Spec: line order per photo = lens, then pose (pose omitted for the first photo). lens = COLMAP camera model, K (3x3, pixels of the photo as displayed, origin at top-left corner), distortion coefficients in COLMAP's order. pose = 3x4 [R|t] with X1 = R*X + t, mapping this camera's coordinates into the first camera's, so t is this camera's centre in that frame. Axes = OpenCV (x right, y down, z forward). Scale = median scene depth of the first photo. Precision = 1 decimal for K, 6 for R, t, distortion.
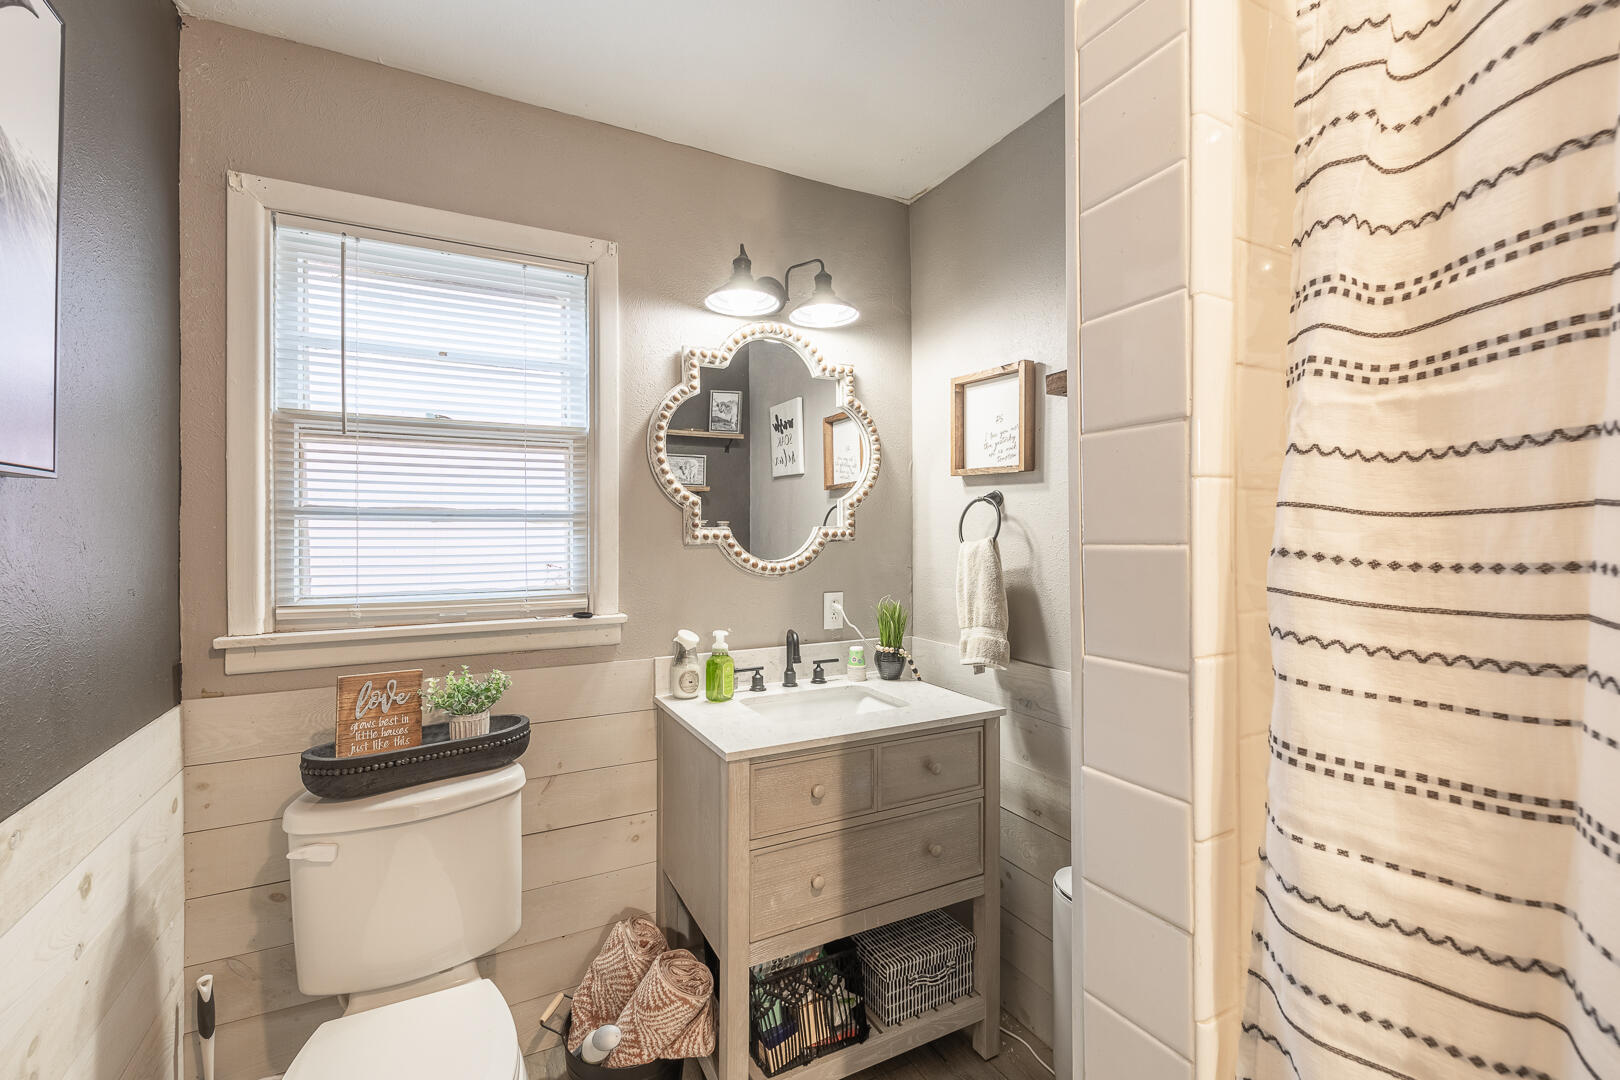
lens RADIAL K [[675.6, 0, 795.3], [0, 675.6, 529.0], [0, 0, 1]] dist [-0.001606, 0.000160]
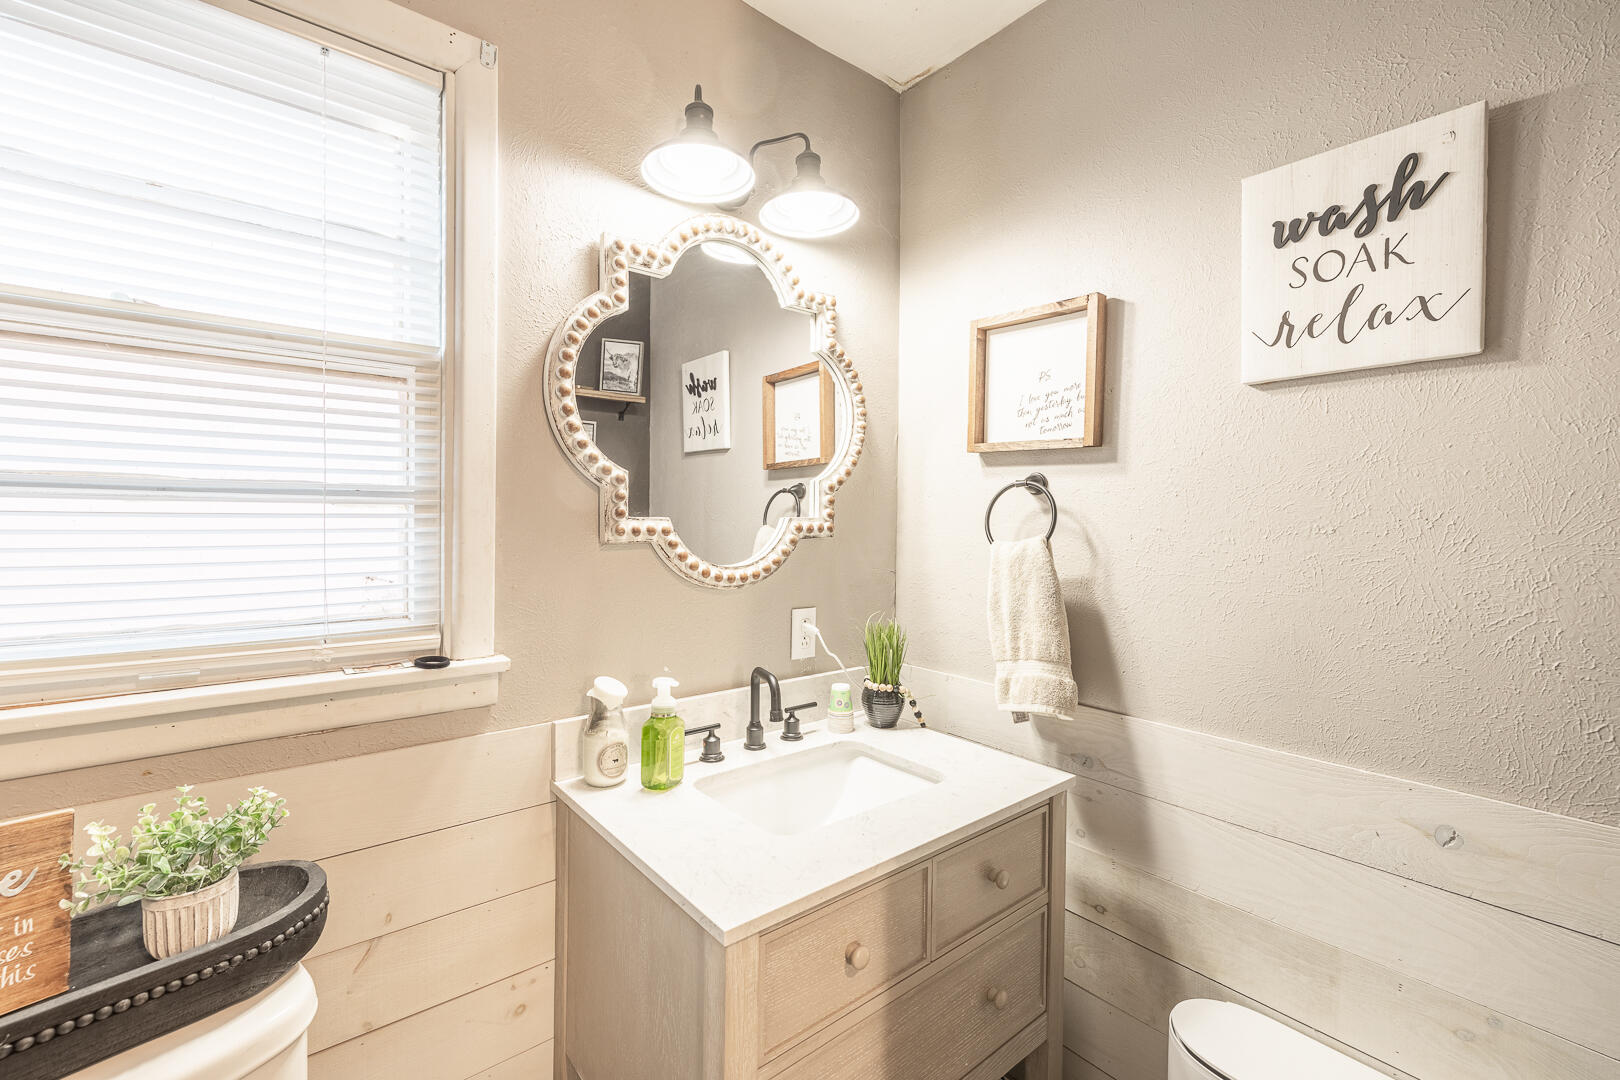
lens RADIAL K [[675.6, 0, 794.1], [0, 675.6, 527.0], [0, 0, 1]] dist [-0.001606, 0.000160]
pose [[0.978278, 0.010614, 0.207023, -0.124559], [-0.013906, 0.999799, 0.014453, -0.004420], [-0.206828, -0.017018, 0.978229, 0.348563]]
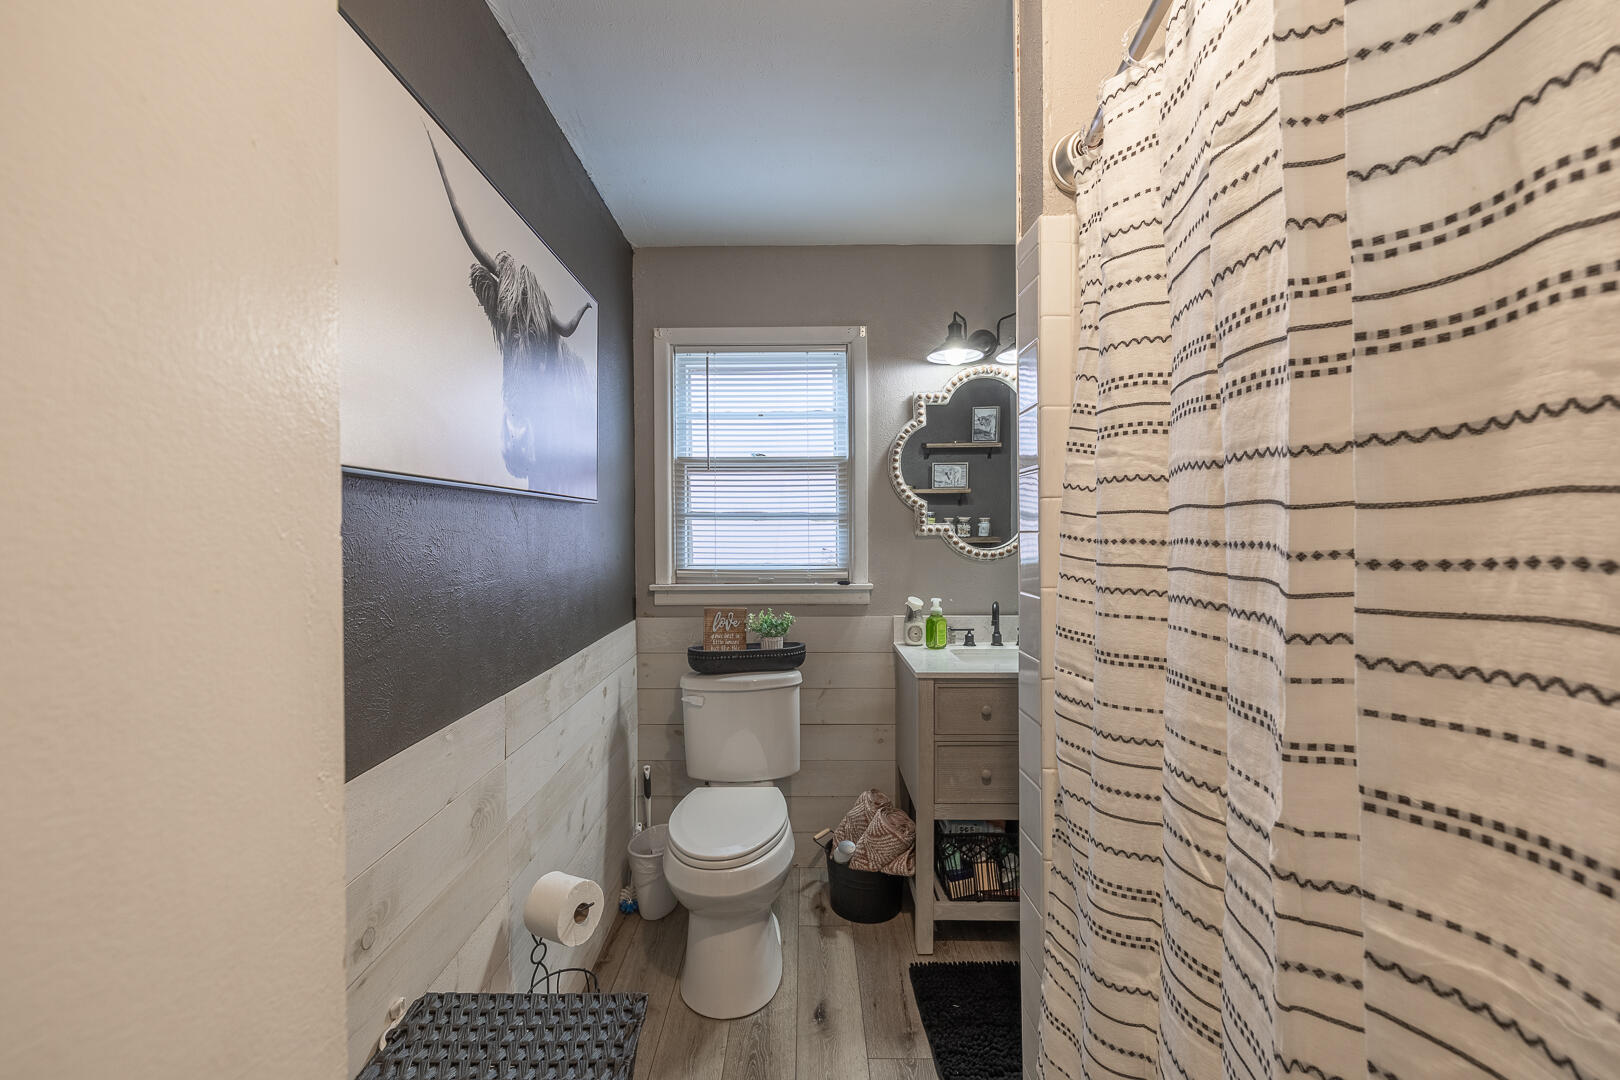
lens RADIAL K [[675.6, 0, 805.2], [0, 675.6, 530.7], [0, 0, 1]] dist [-0.001606, 0.000160]
pose [[0.891012, 0.000649, -0.453979, 0.276715], [0.003536, 0.999959, 0.008370, 0.000210], [0.453965, -0.009063, 0.890973, -0.350516]]
